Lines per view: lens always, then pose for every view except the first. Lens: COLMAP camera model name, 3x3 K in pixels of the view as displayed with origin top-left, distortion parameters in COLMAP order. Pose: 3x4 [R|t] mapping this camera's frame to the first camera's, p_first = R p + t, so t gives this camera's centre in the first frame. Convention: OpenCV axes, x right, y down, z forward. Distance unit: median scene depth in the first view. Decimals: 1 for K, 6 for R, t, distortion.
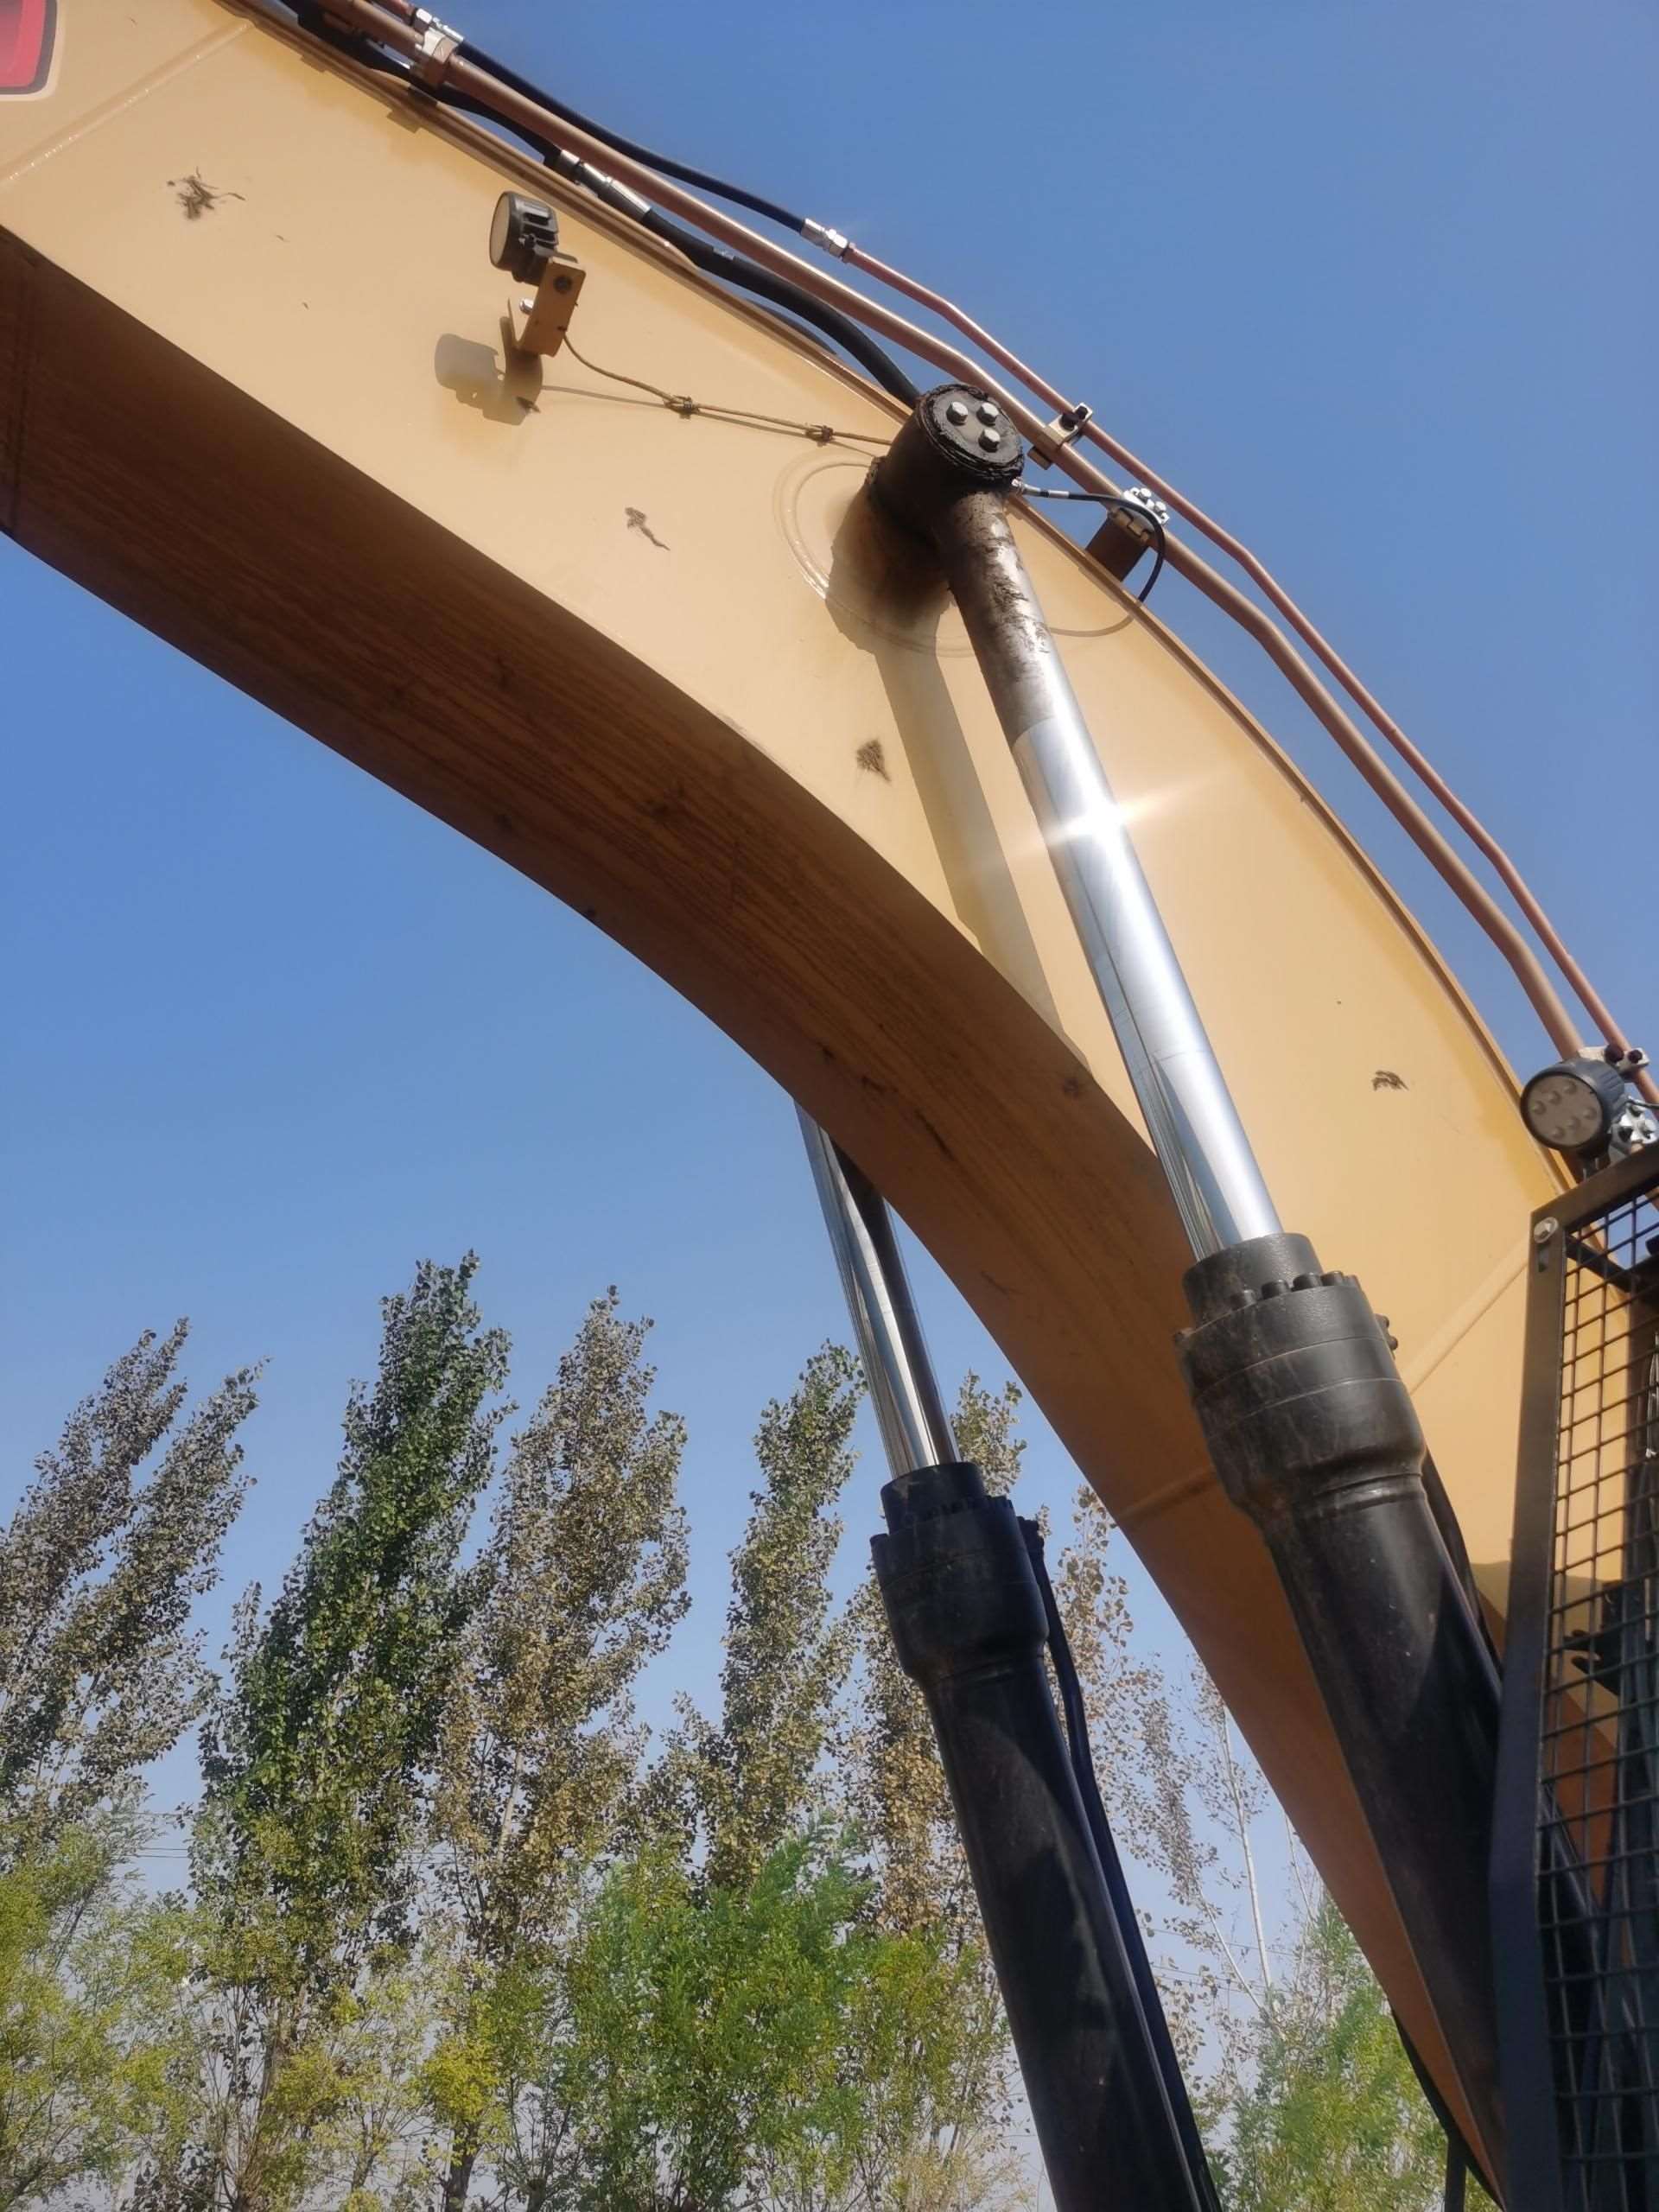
lens RADIAL K [[1688.9, 0, 814.7], [0, 1688.9, 1120.7], [0, 0, 1]] dist [0.062062, -0.082235]
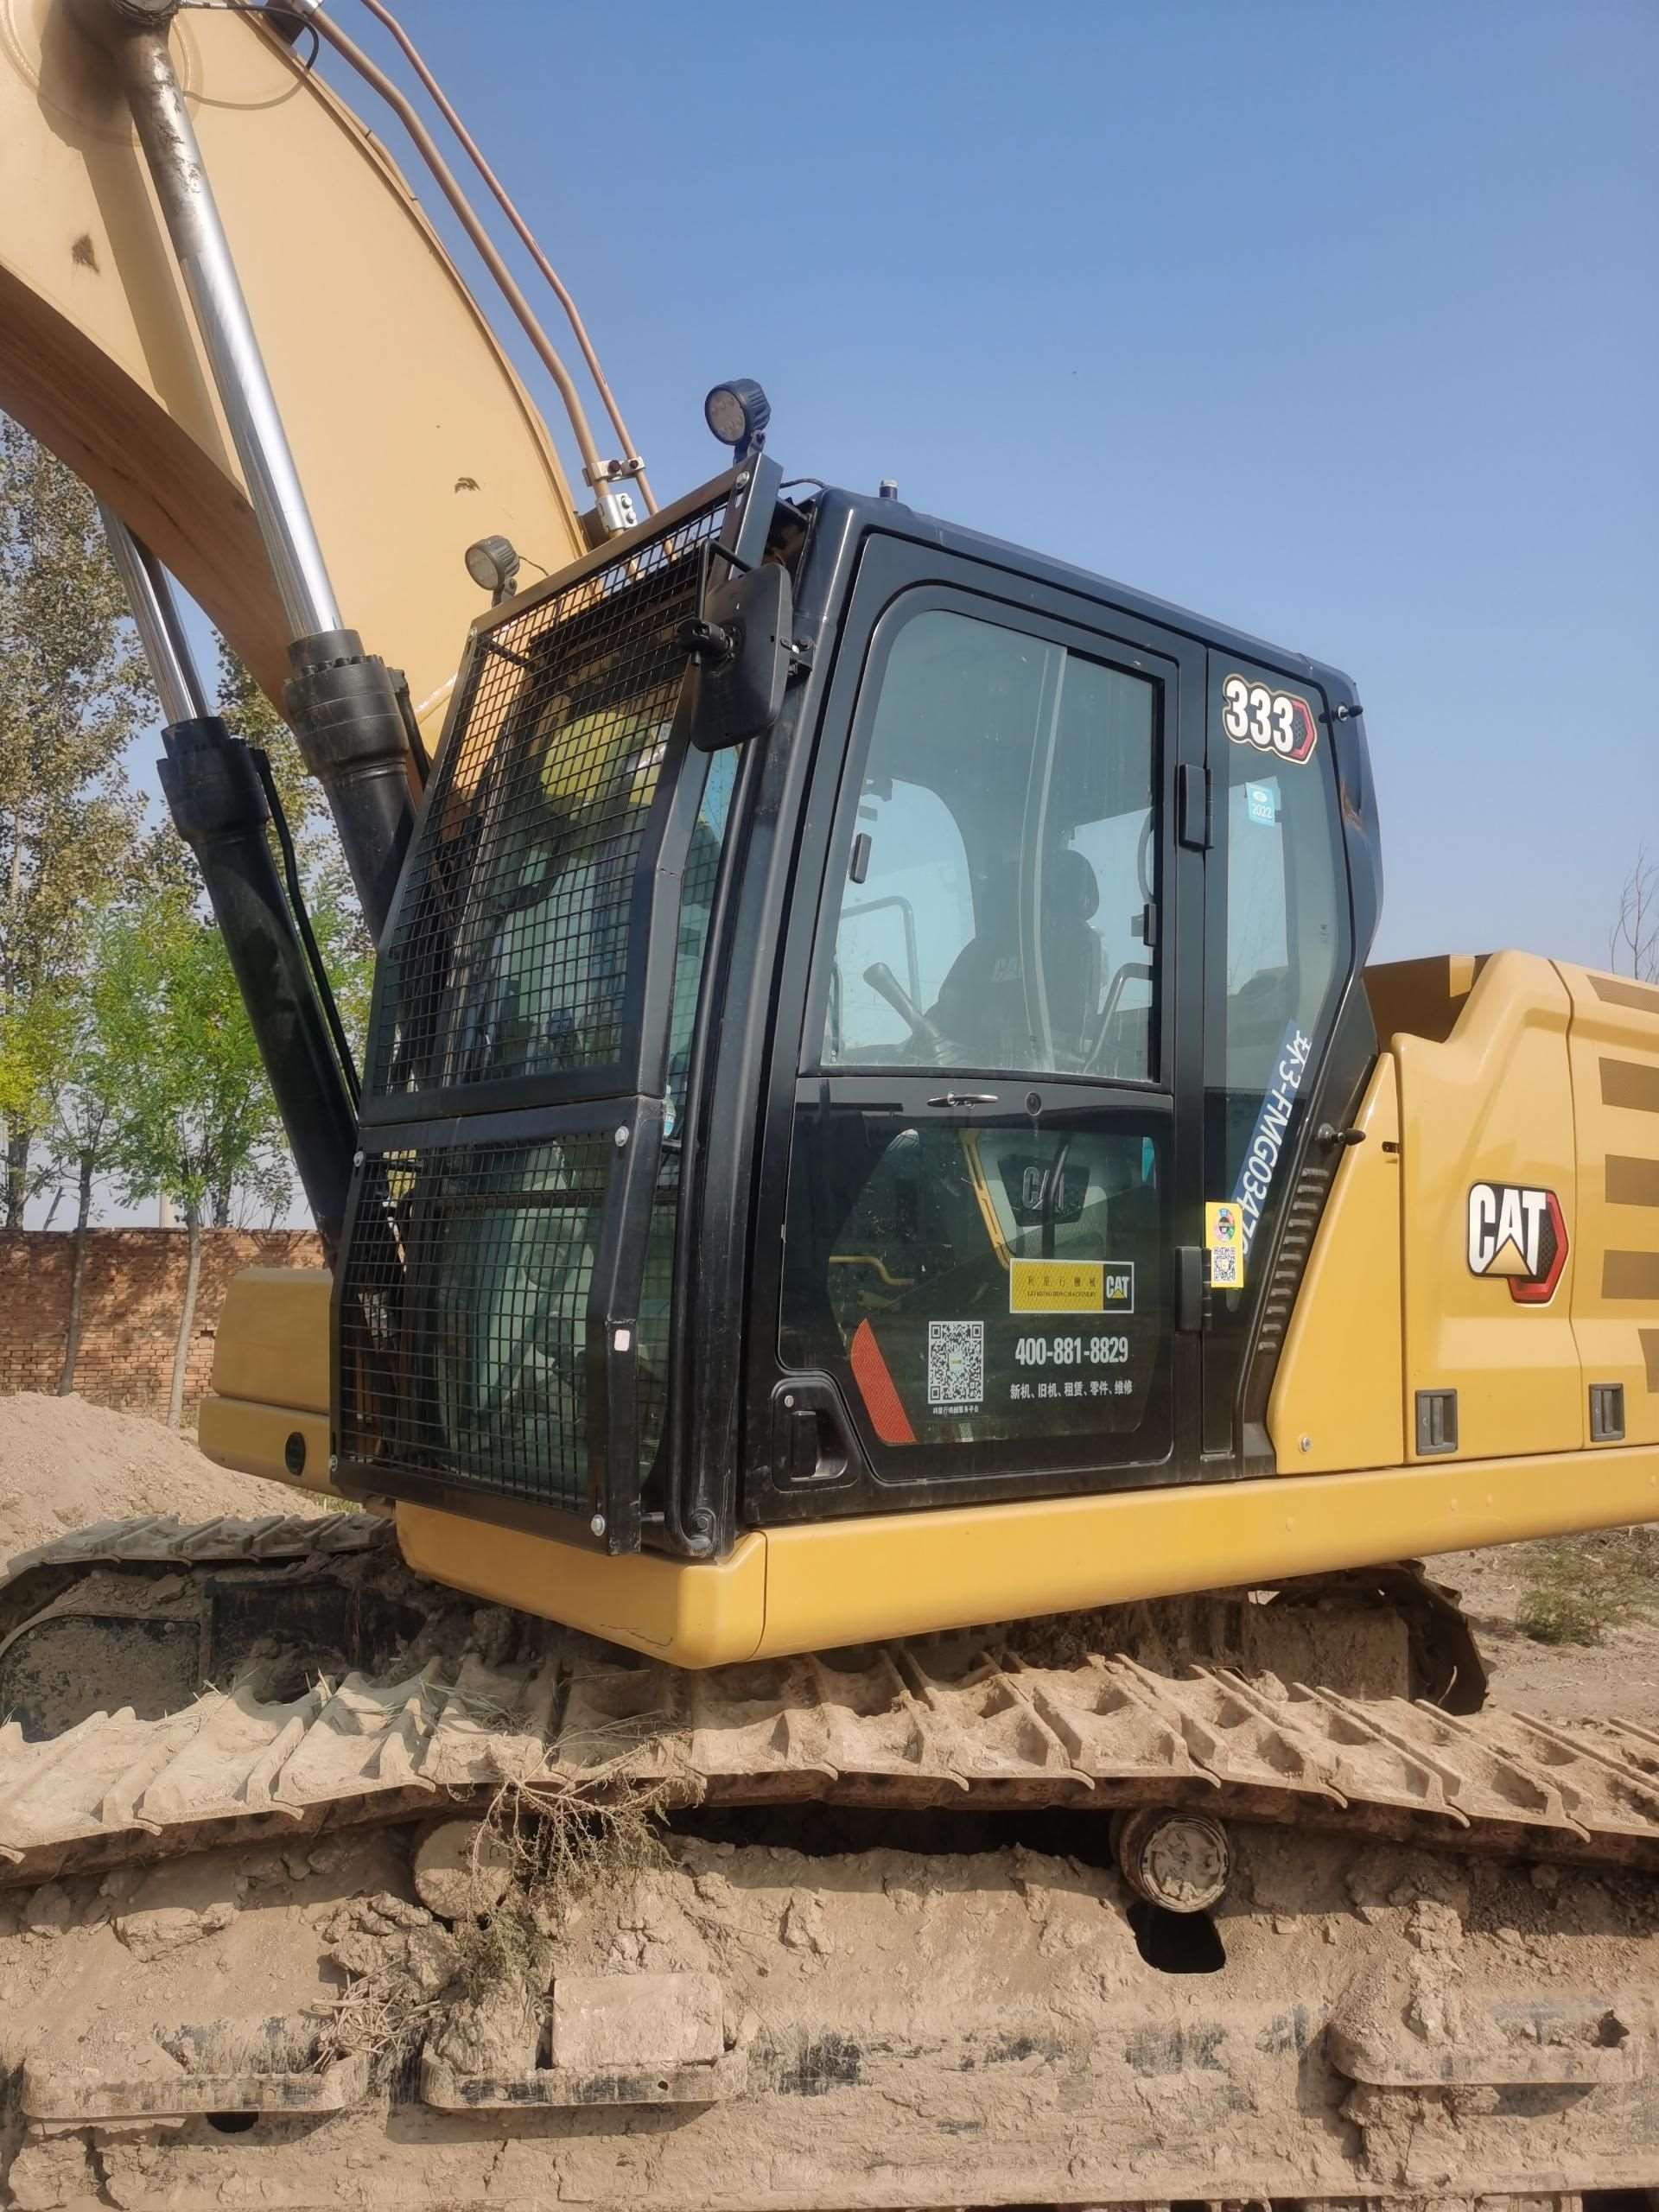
lens RADIAL K [[1688.9, 0, 814.7], [0, 1688.9, 1120.7], [0, 0, 1]] dist [0.062062, -0.082235]
pose [[0.966538, -0.056309, 0.250268, 0.034600], [-0.081560, 0.857532, 0.507924, -0.055459], [-0.243214, -0.511340, 0.824244, -0.111525]]
